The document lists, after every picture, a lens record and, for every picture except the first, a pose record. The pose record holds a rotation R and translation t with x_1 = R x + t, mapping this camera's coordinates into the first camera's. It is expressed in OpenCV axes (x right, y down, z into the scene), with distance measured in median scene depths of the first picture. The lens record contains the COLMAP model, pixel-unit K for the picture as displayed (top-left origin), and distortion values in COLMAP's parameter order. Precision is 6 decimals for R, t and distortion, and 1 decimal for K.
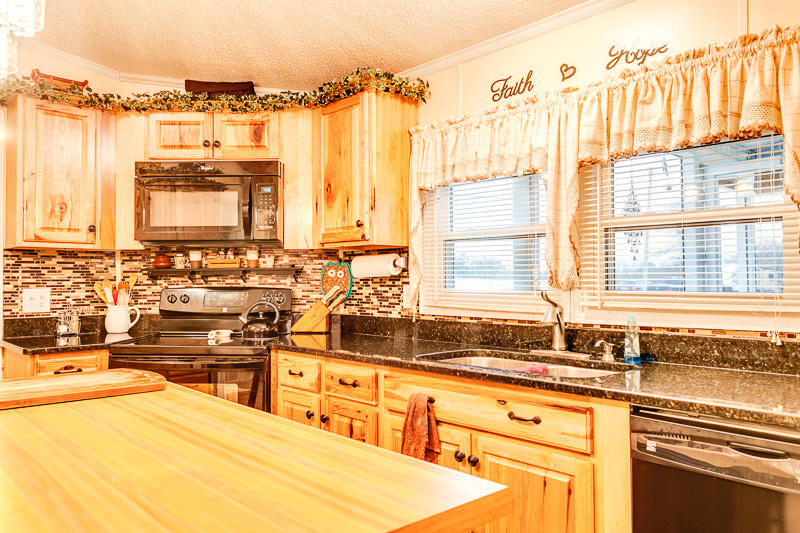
lens RADIAL K [[606.1, 0, 400.0], [0, 606.1, 266.5], [0, 0, 1]] dist [-0.000523, -0.000173]
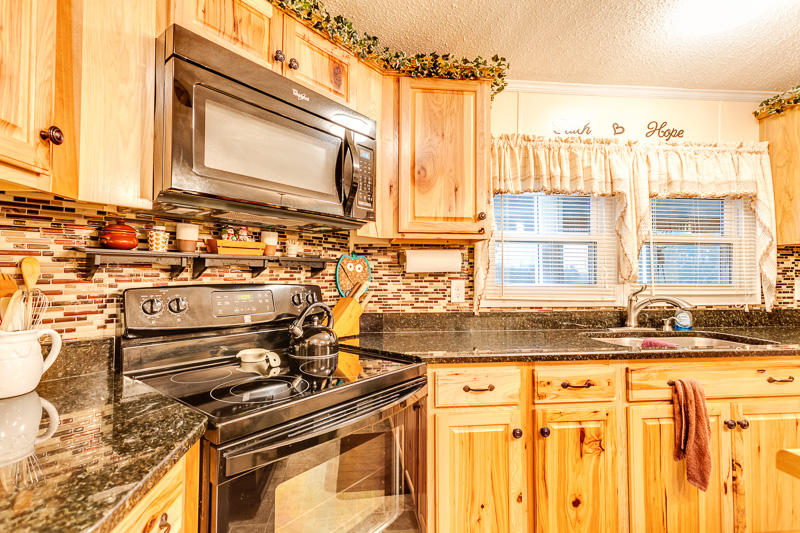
lens RADIAL K [[378.9, 0, 400.0], [0, 378.9, 266.5], [0, 0, 1]] dist [0.002622, 0.001134]
pose [[0.599434, 0.026716, 0.799978, -0.560338], [-0.022790, 0.999607, -0.016306, 0.019133], [-0.800100, -0.008457, 0.599808, 0.671109]]
